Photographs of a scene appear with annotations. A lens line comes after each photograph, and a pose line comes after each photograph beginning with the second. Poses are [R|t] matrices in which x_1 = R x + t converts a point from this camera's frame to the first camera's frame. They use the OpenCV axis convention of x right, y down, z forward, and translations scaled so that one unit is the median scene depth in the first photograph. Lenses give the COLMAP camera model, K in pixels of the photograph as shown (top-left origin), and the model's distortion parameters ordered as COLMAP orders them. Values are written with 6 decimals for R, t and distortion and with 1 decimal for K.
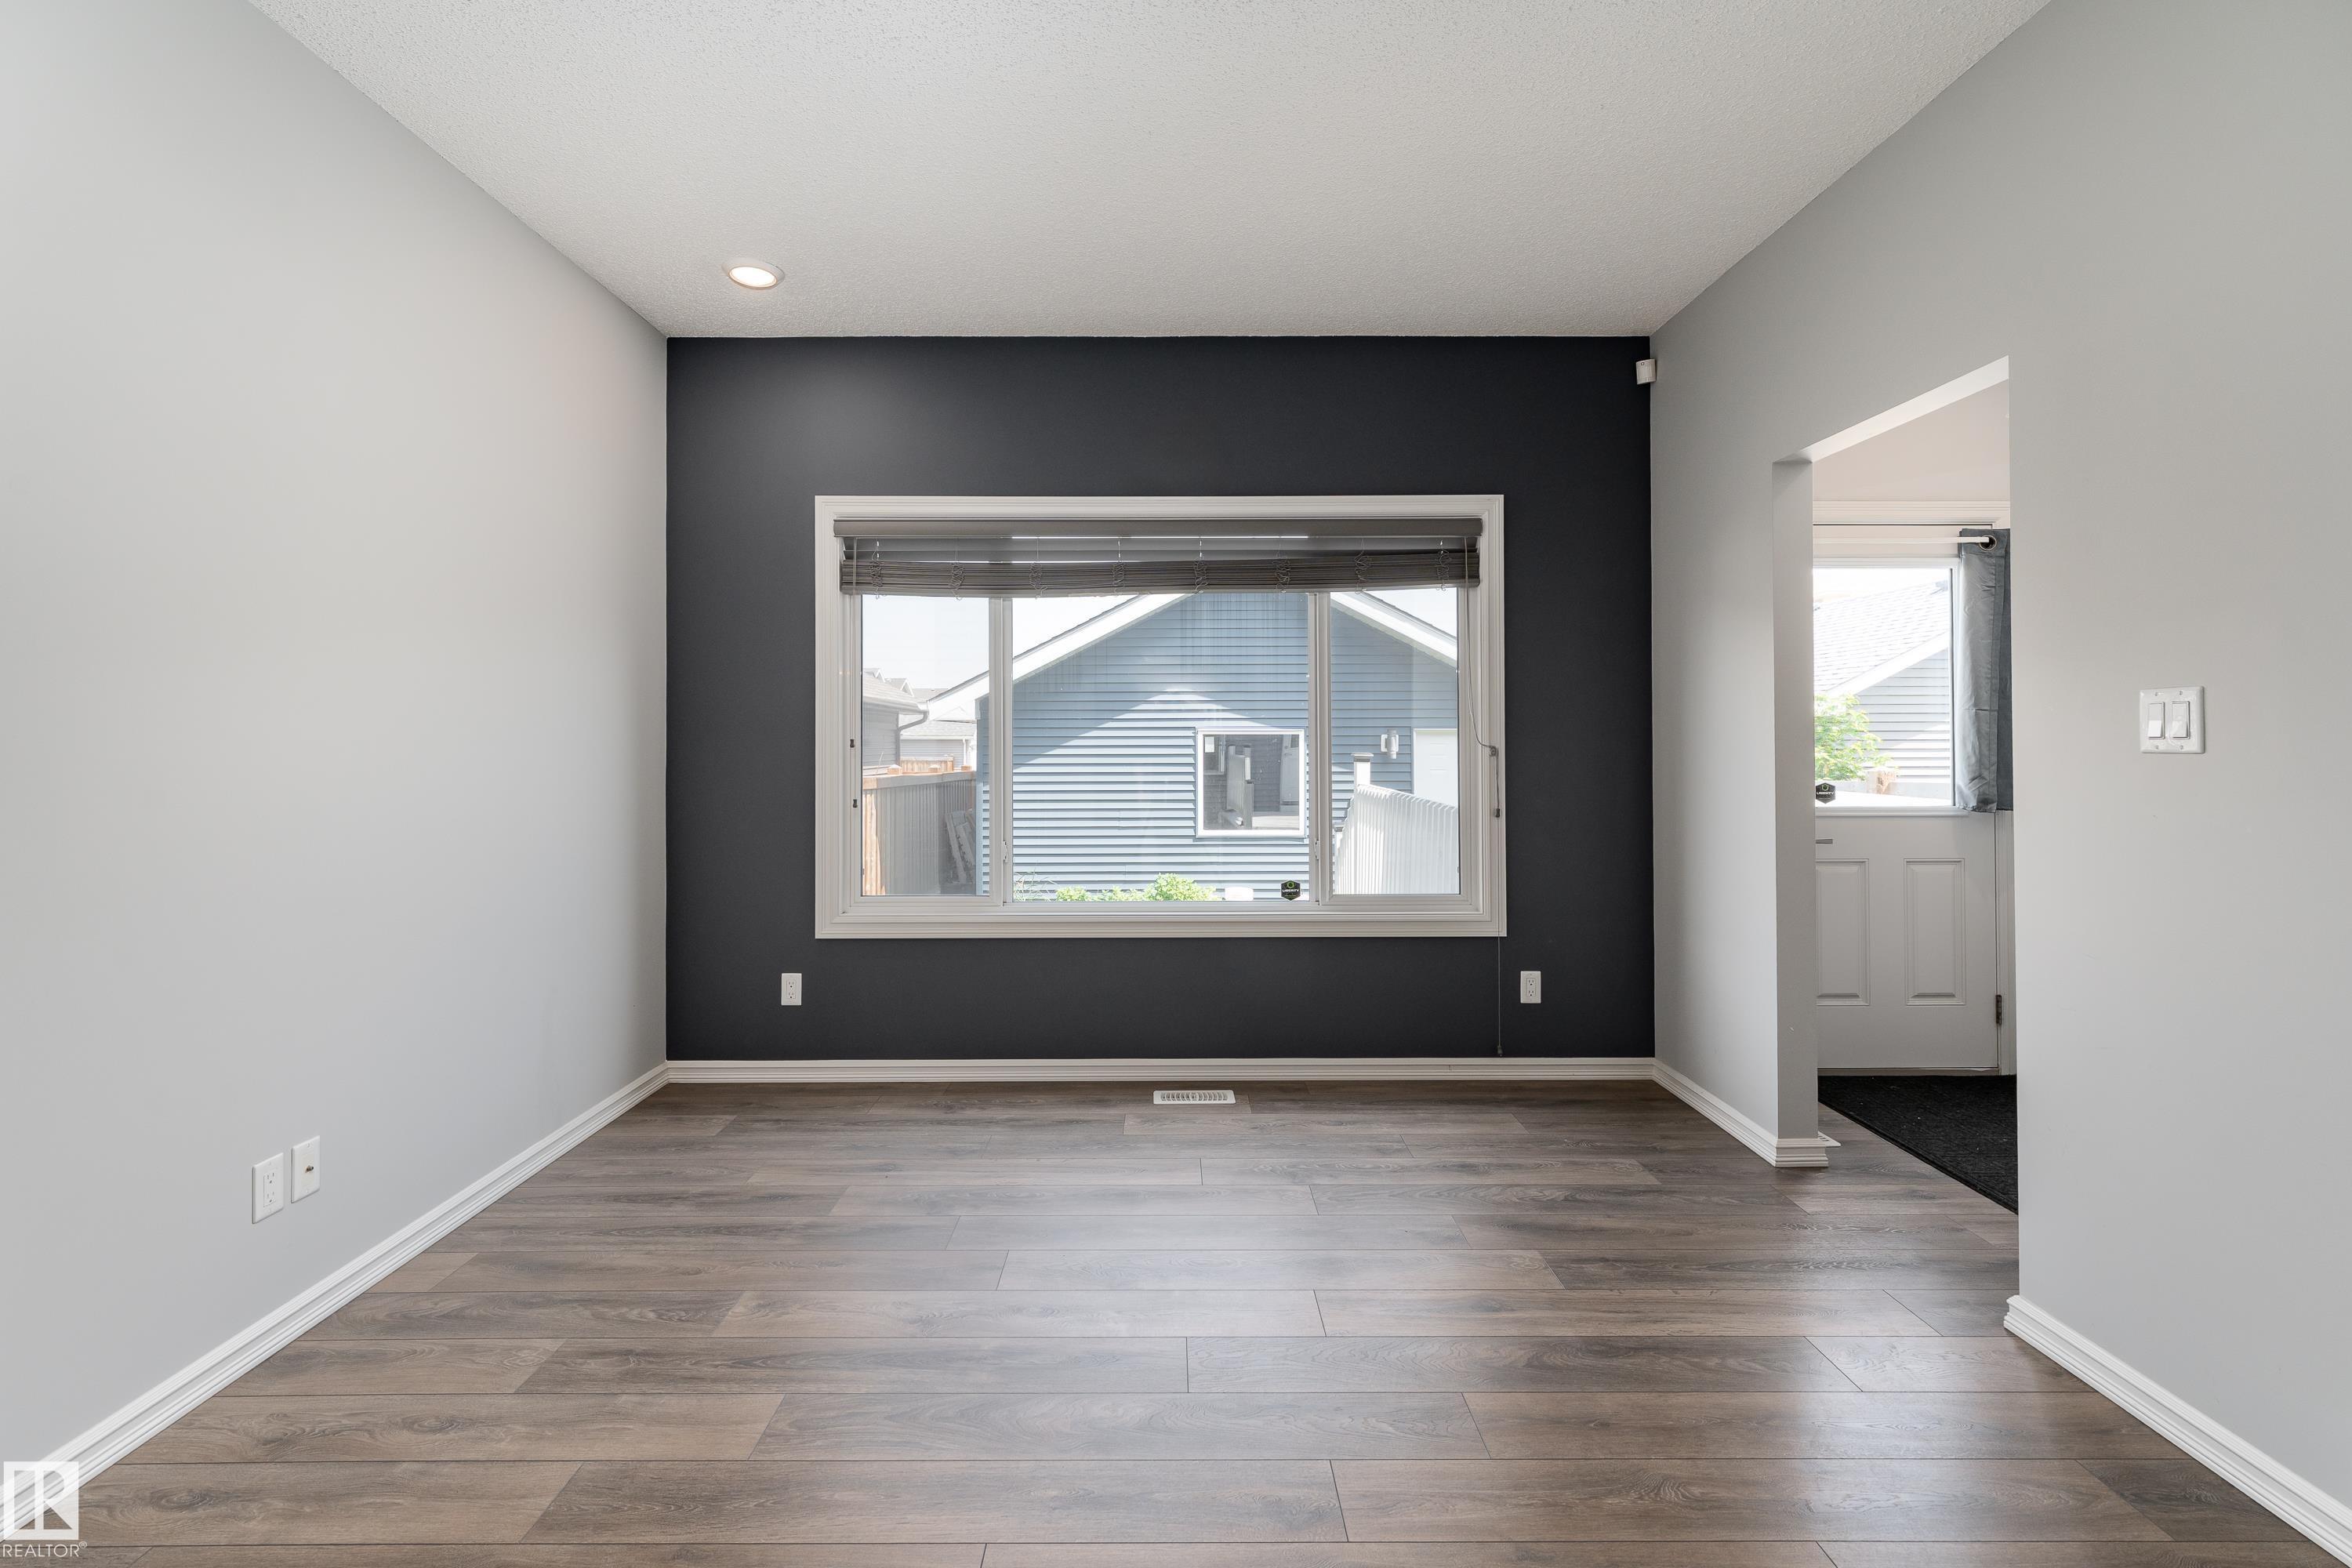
lens RADIAL K [[1066.6, 0, 1147.7], [0, 1066.6, 722.8], [0, 0, 1]] dist [0.005935, 0.000358]
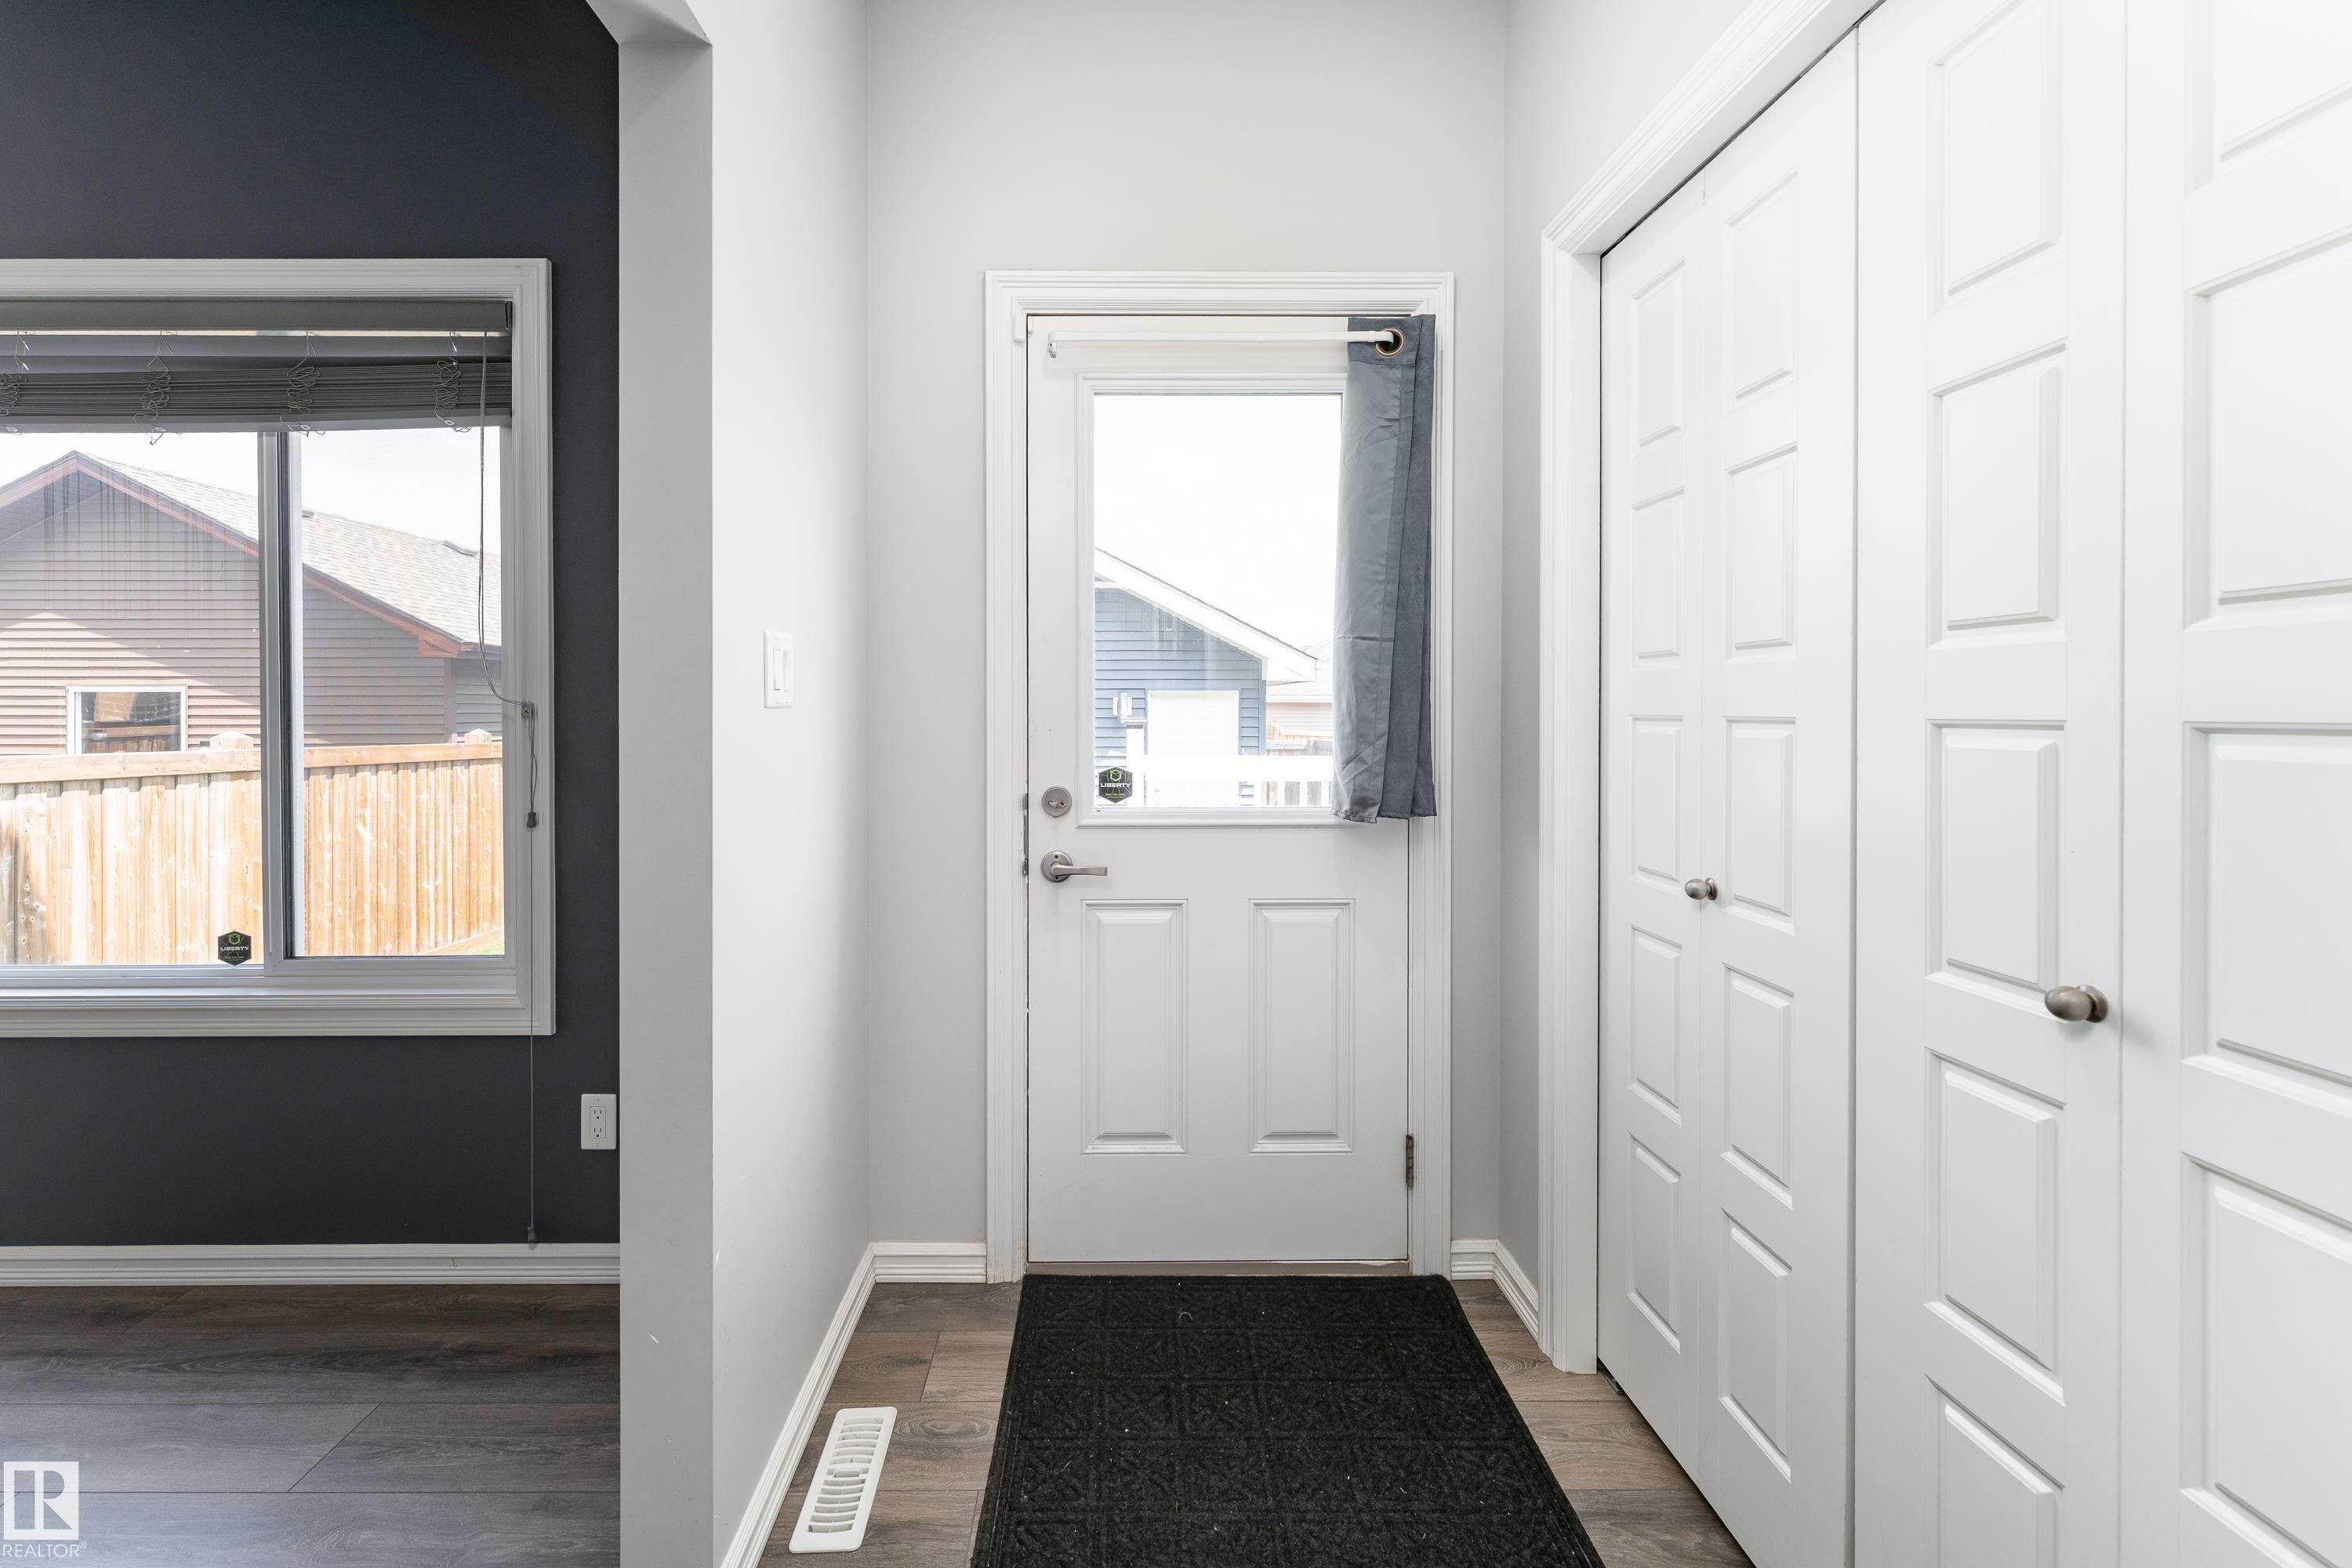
lens RADIAL K [[947.0, 0, 1124.7], [0, 947.0, 712.6], [0, 0, 1]] dist [0.005153, -0.001642]
pose [[0.999998, 0.000901, -0.001972, 0.643238], [-0.000855, 0.999727, 0.023335, 0.015123], [0.001993, -0.023333, 0.999726, 0.495920]]
